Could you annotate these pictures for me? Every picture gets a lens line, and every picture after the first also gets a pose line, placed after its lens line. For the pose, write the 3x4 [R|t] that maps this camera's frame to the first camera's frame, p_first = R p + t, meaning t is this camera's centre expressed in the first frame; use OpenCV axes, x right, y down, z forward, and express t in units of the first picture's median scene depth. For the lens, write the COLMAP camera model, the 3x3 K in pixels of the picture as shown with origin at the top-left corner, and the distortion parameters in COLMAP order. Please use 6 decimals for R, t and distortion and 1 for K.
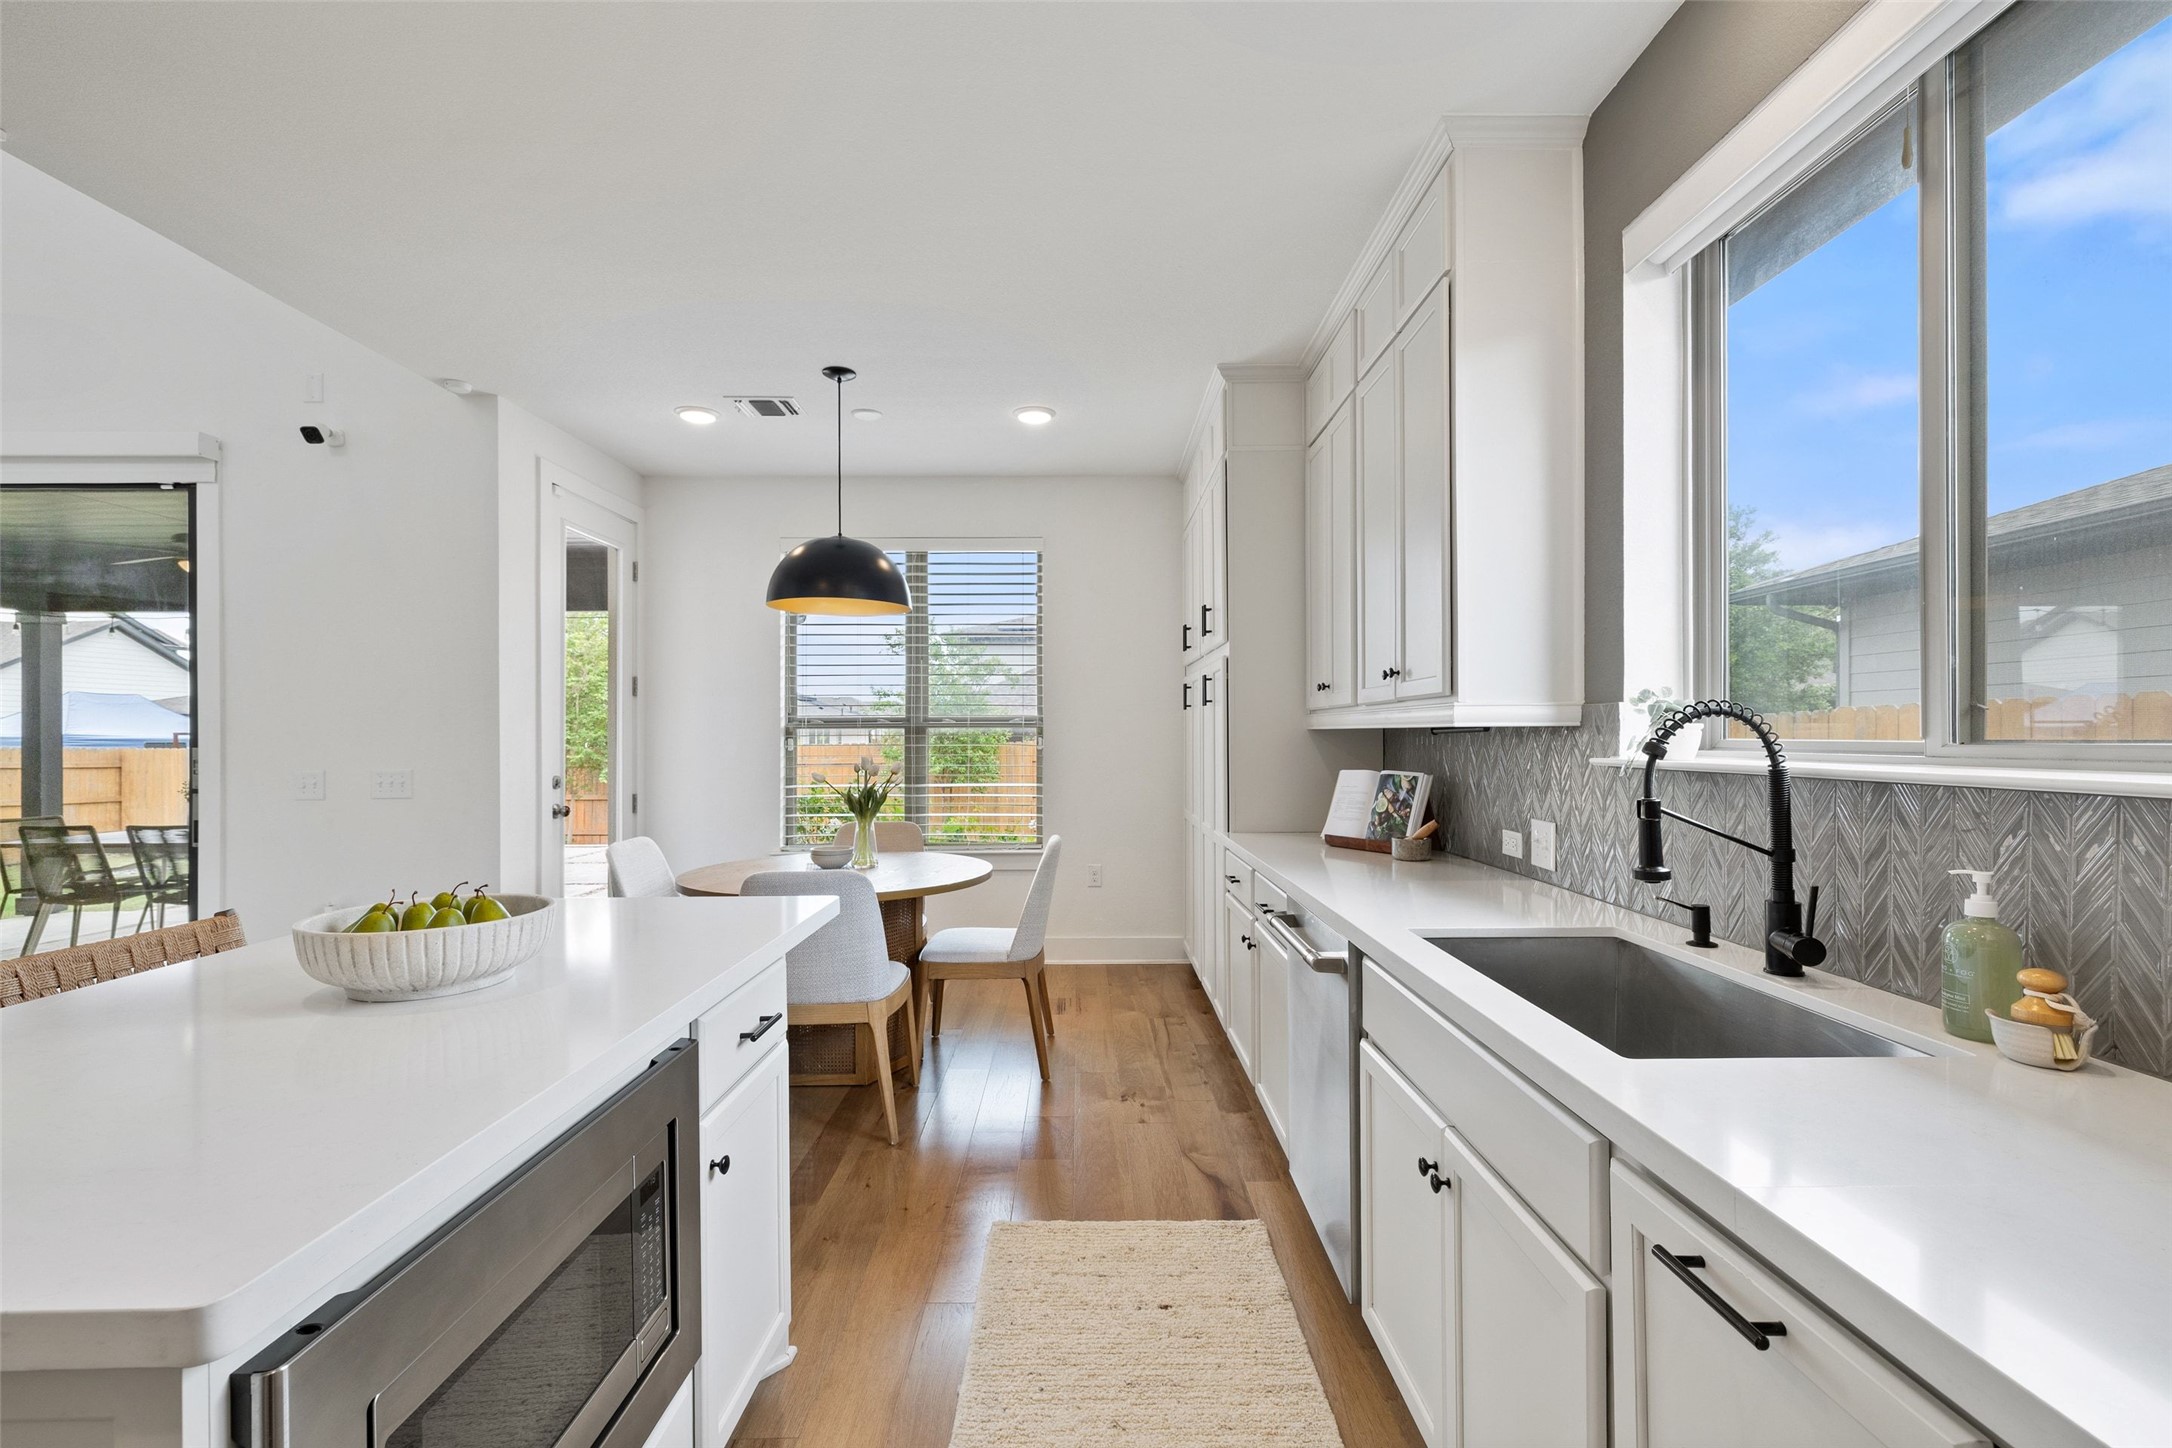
lens RADIAL K [[919.3, 0, 1104.6], [0, 919.3, 730.6], [0, 0, 1]] dist [-0.003159, -0.000340]
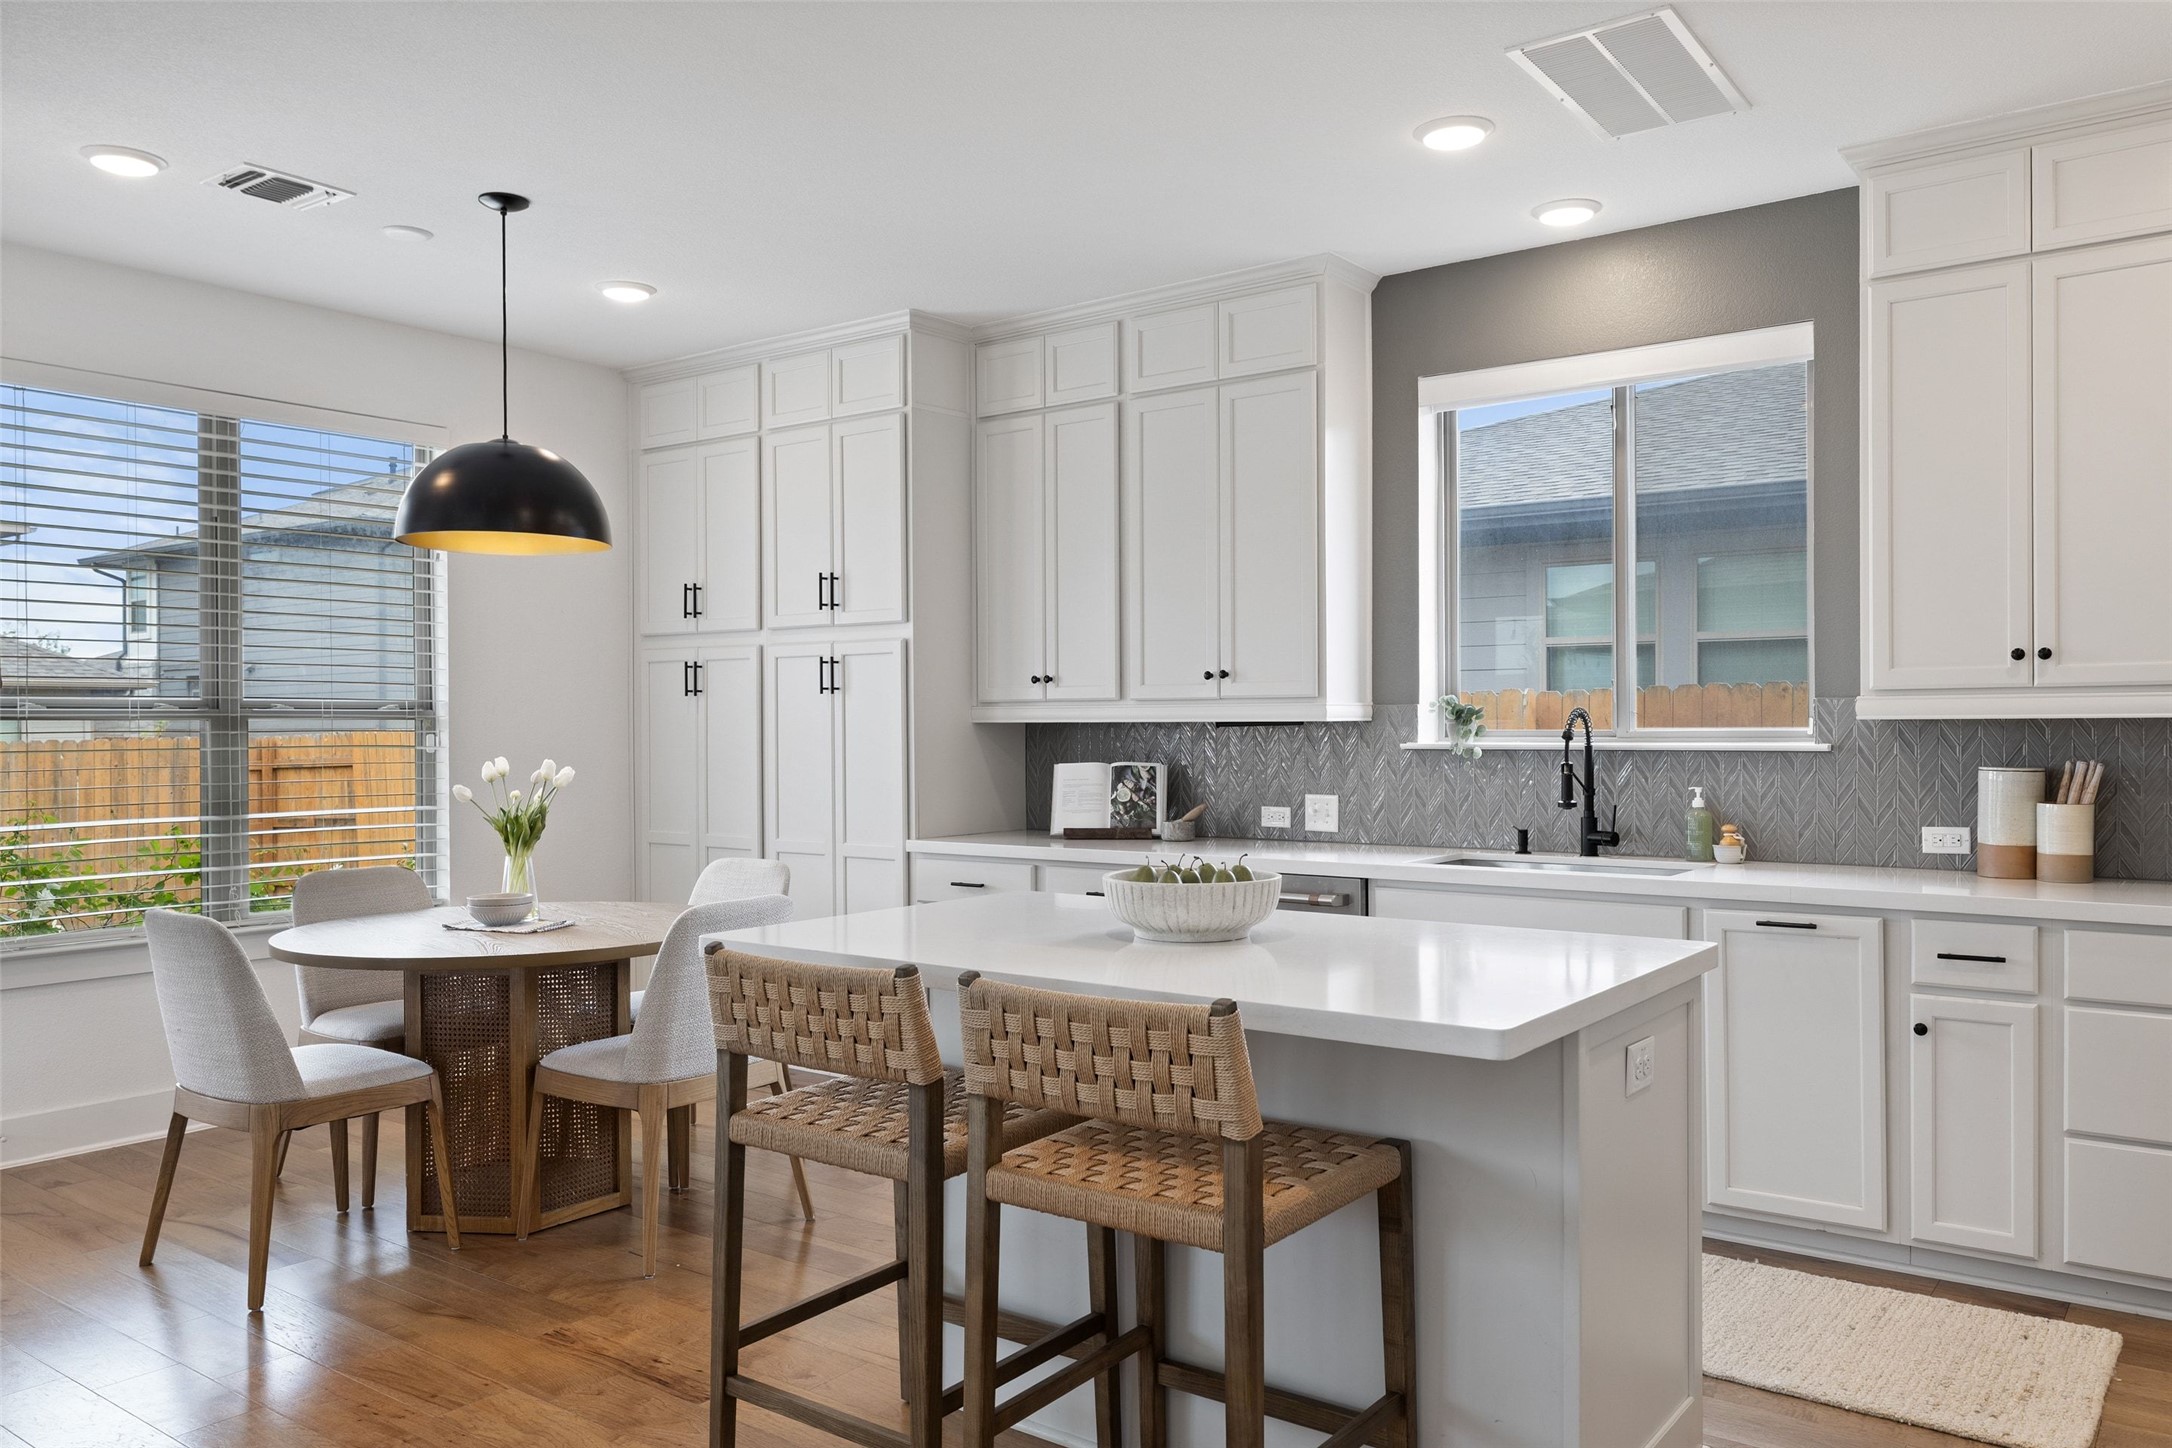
lens RADIAL K [[1563.4, 0, 1086.0], [0, 1563.4, 724.0], [0, 0, 1]] dist [-0.005105, -0.004361]
pose [[0.618931, 0.000272, 0.785446, -1.136877], [-0.000985, 0.999999, 0.000430, -0.000814], [-0.785445, -0.001040, 0.618930, -0.073148]]
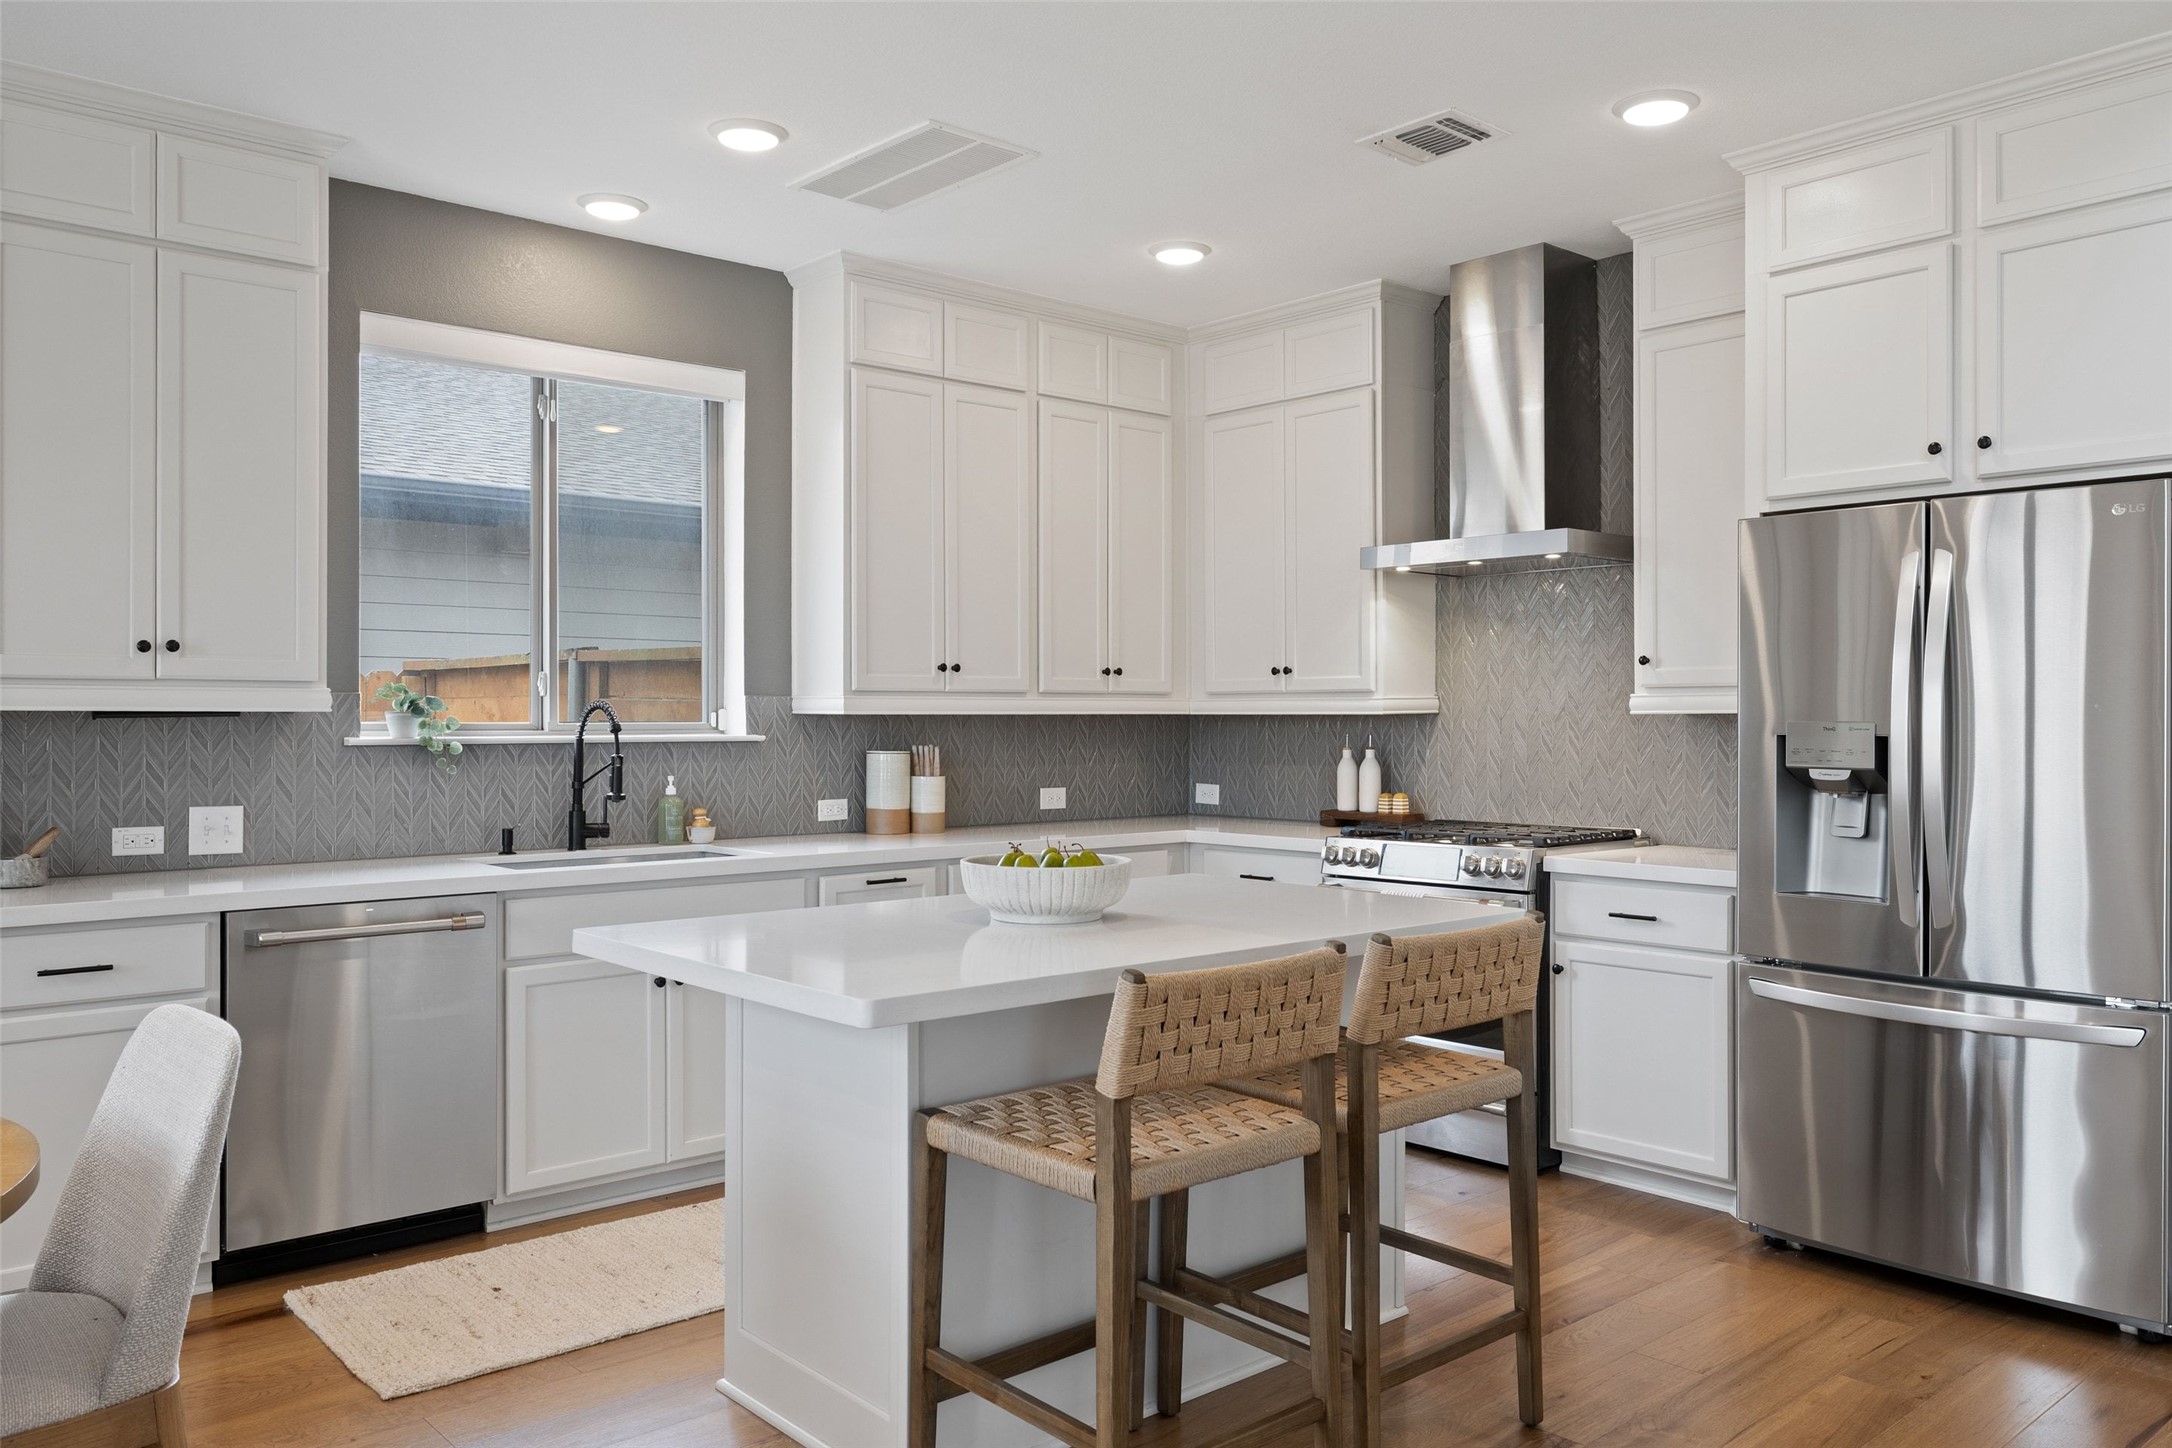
lens RADIAL K [[1590.2, 0, 1085.5], [0, 1590.2, 715.1], [0, 0, 1]] dist [-0.005463, 0.002234]
pose [[-0.641909, 0.005240, 0.766763, -1.136391], [-0.001891, 0.999963, -0.008417, 0.009457], [-0.766778, -0.006853, -0.641876, 1.091451]]
